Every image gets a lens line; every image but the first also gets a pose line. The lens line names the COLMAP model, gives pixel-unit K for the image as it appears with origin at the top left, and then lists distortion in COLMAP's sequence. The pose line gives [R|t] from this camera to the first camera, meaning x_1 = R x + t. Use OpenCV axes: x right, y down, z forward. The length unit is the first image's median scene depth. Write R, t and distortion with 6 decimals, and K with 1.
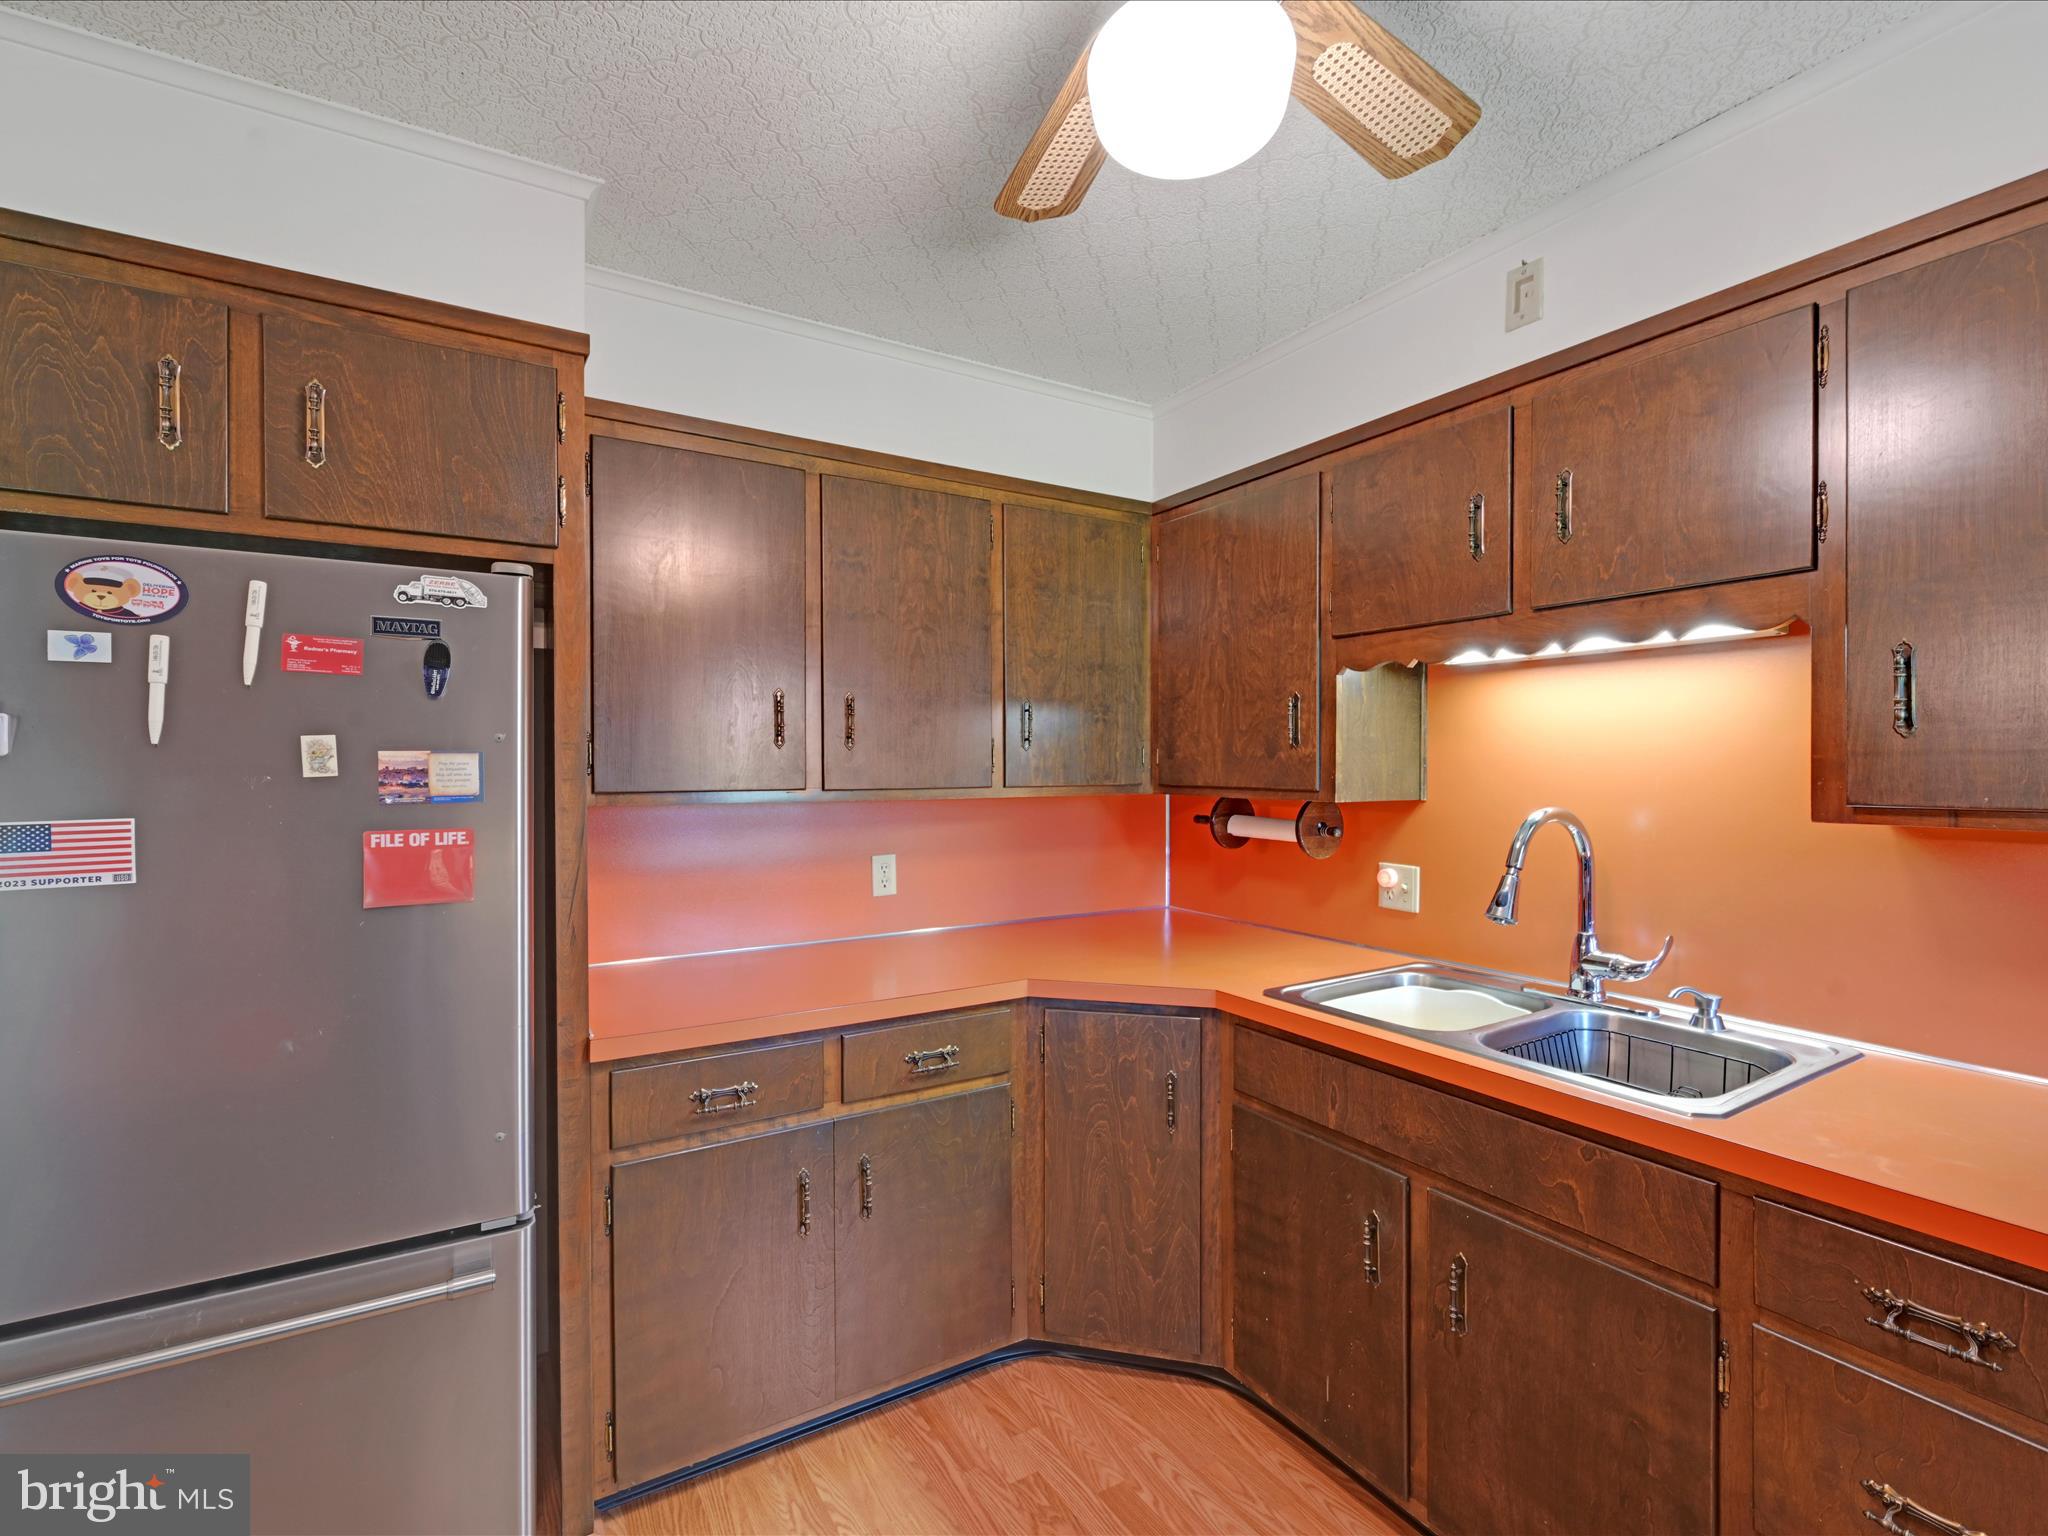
lens RADIAL K [[916.7, 0, 1024.0], [0, 916.7, 768.0], [0, 0, 1]] dist [-0.000430, 0.000170]
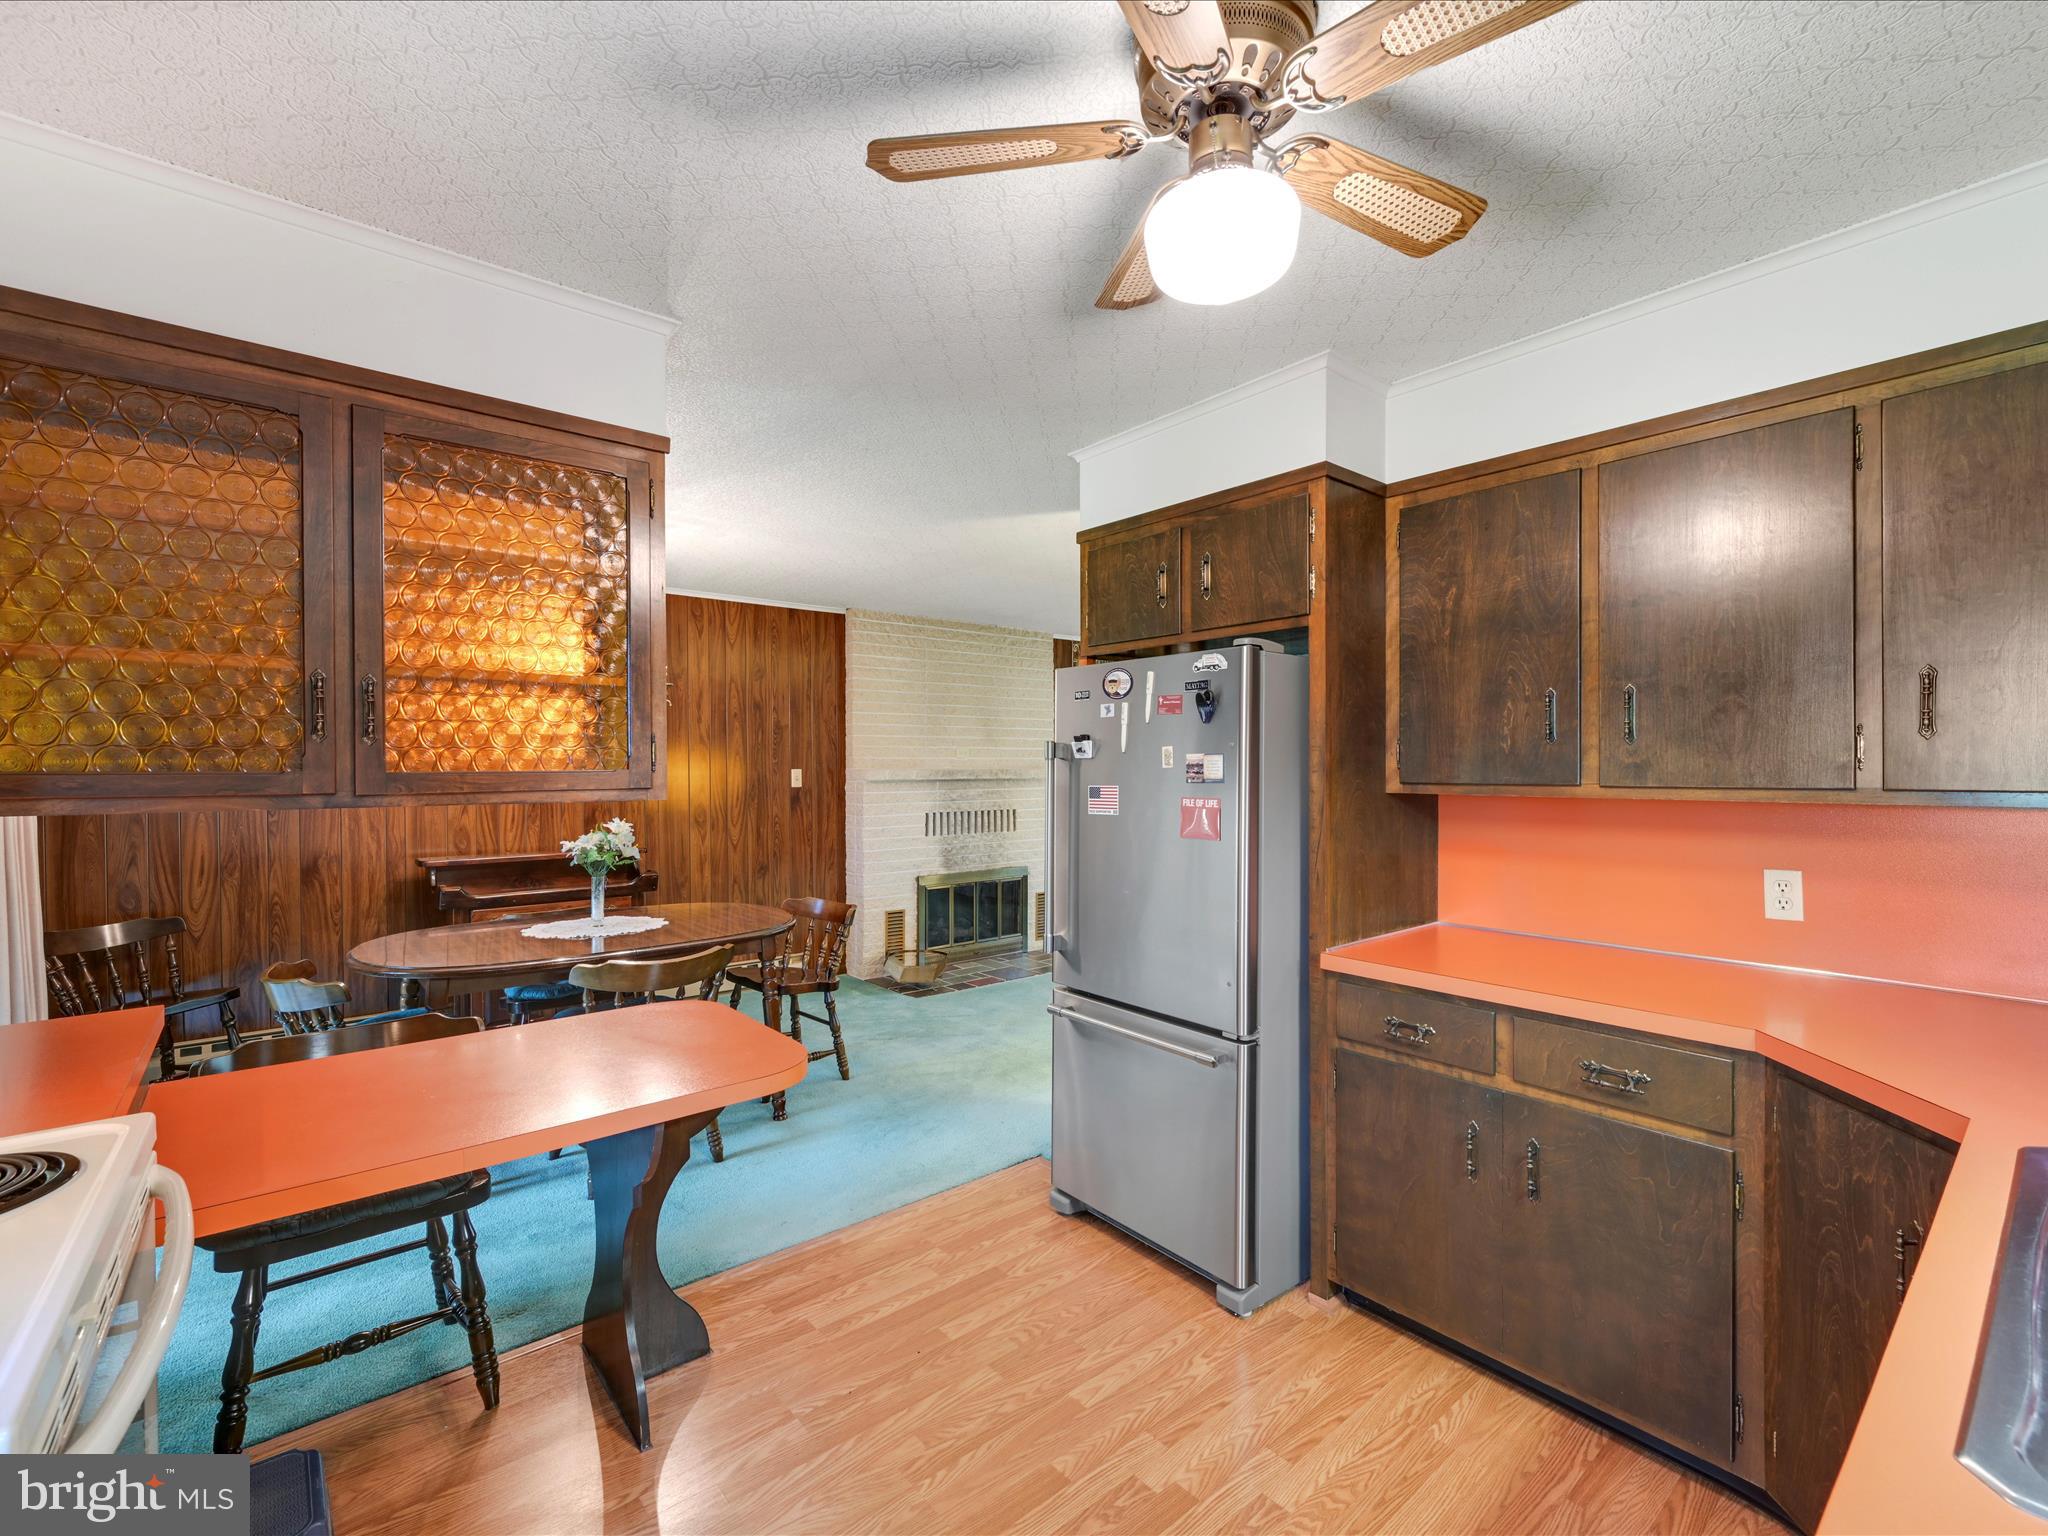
lens RADIAL K [[916.7, 0, 1024.0], [0, 916.7, 768.0], [0, 0, 1]] dist [-0.000430, 0.000170]
pose [[0.147934, 0.002528, -0.988994, 0.841099], [-0.003673, 0.999991, 0.002007, 0.005723], [0.988990, 0.003336, 0.147942, 0.311628]]
